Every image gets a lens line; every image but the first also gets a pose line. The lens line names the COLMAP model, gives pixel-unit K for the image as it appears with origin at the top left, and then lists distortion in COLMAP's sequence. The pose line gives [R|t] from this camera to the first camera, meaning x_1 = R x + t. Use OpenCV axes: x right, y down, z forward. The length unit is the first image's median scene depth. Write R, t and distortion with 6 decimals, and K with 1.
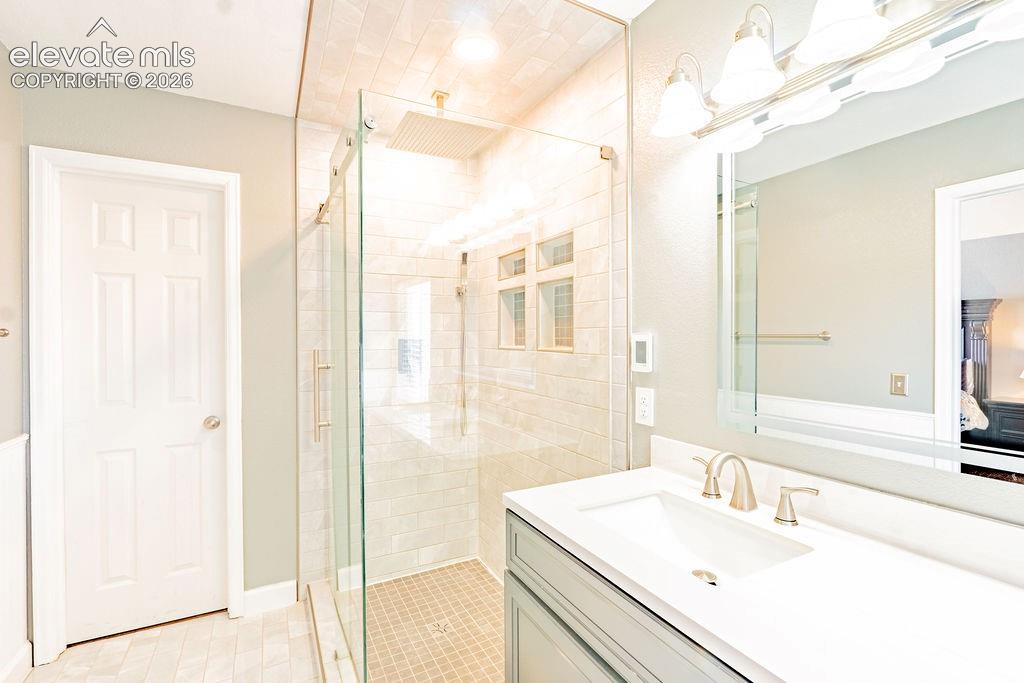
lens RADIAL K [[465.7, 0, 518.1], [0, 465.7, 344.6], [0, 0, 1]] dist [-0.007662, 0.001039]
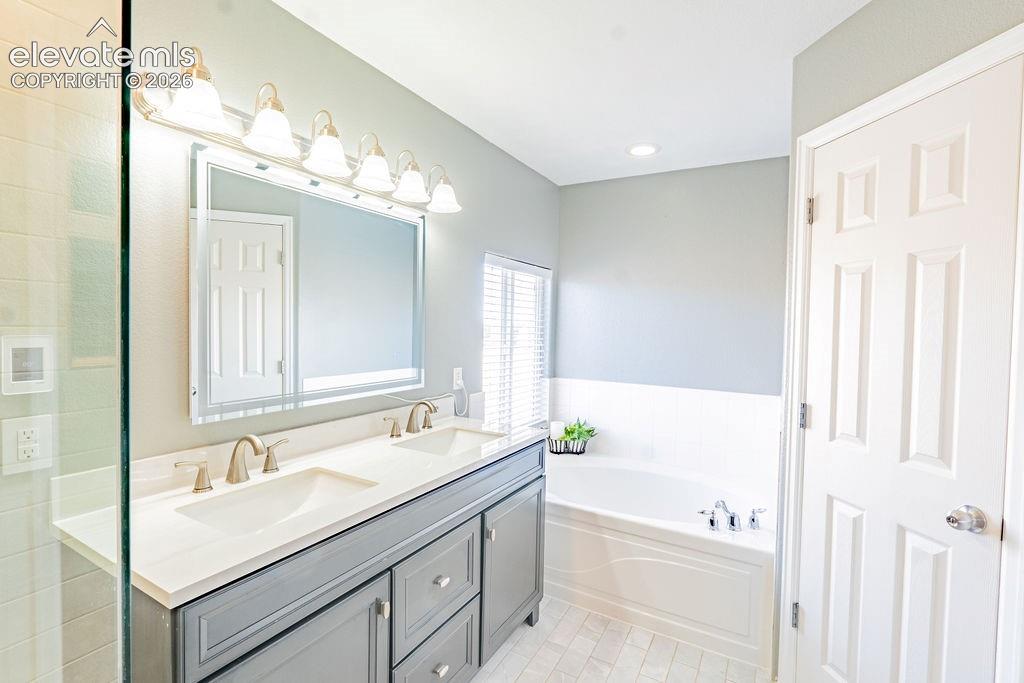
lens RADIAL K [[465.7, 0, 517.3], [0, 465.7, 341.1], [0, 0, 1]] dist [-0.007662, 0.001039]
pose [[-0.579882, -0.032234, 0.814063, -0.694301], [-0.008239, 0.999398, 0.033704, -0.044933], [-0.814659, 0.012838, -0.579798, 0.845133]]
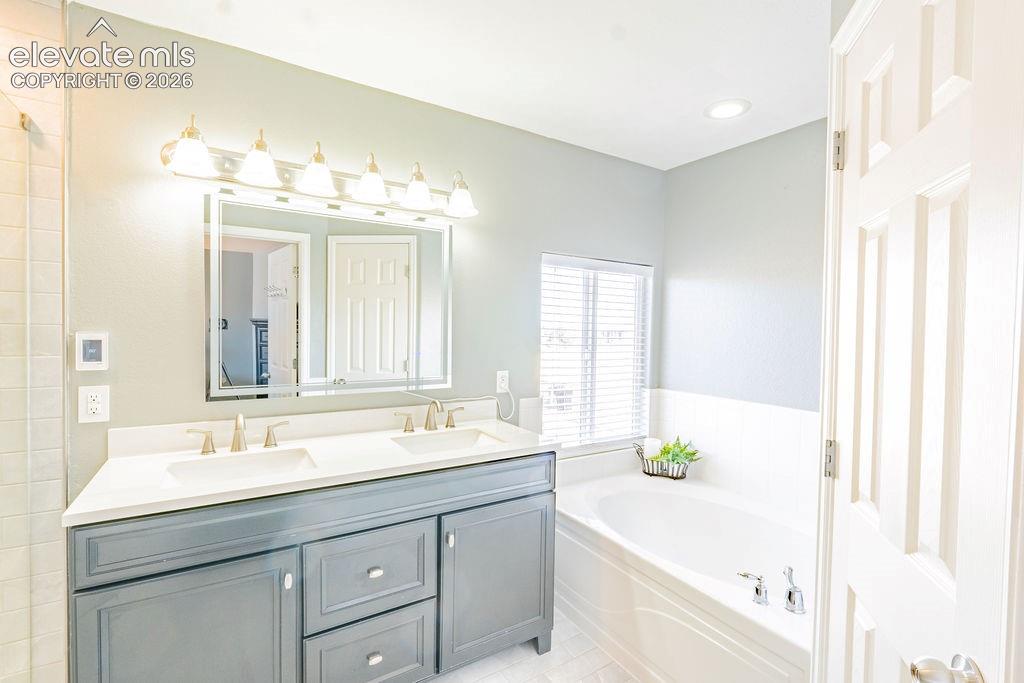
lens RADIAL K [[465.7, 0, 515.6], [0, 465.7, 342.3], [0, 0, 1]] dist [-0.007662, 0.001039]
pose [[-0.125485, -0.025121, 0.991777, -0.858688], [-0.007597, 0.999674, 0.024360, -0.033896], [-0.992066, -0.004478, -0.125635, 0.224667]]
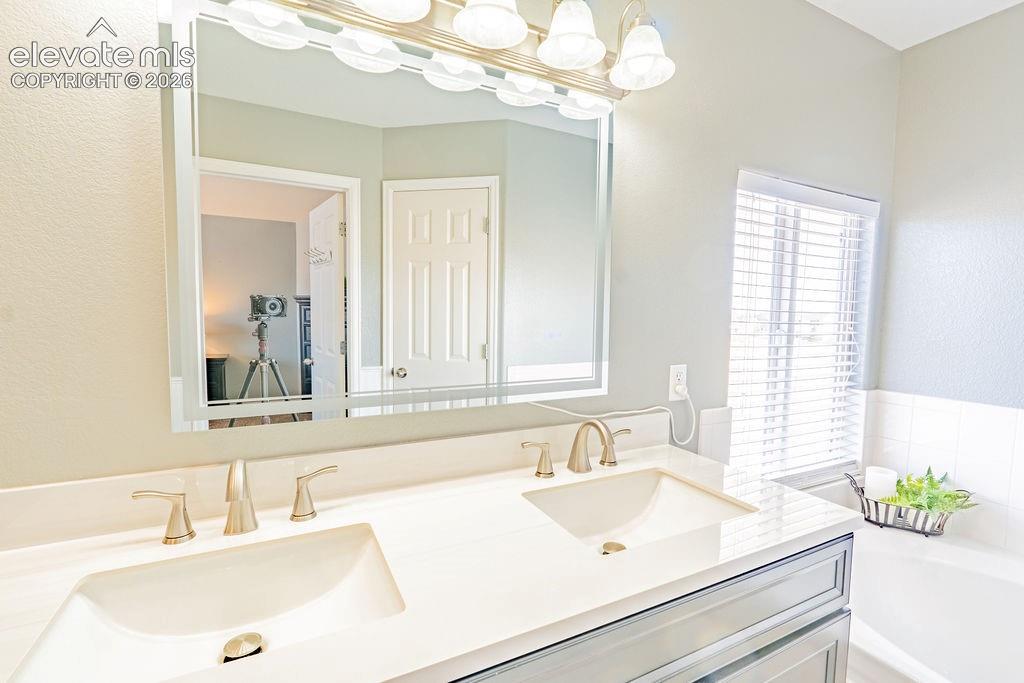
lens RADIAL K [[465.7, 0, 515.2], [0, 465.7, 340.4], [0, 0, 1]] dist [-0.007662, 0.001039]
pose [[-0.041304, -0.059315, 0.997384, -0.198550], [-0.007112, 0.998228, 0.059070, 0.000064], [-0.999121, -0.004653, -0.041653, 0.449526]]
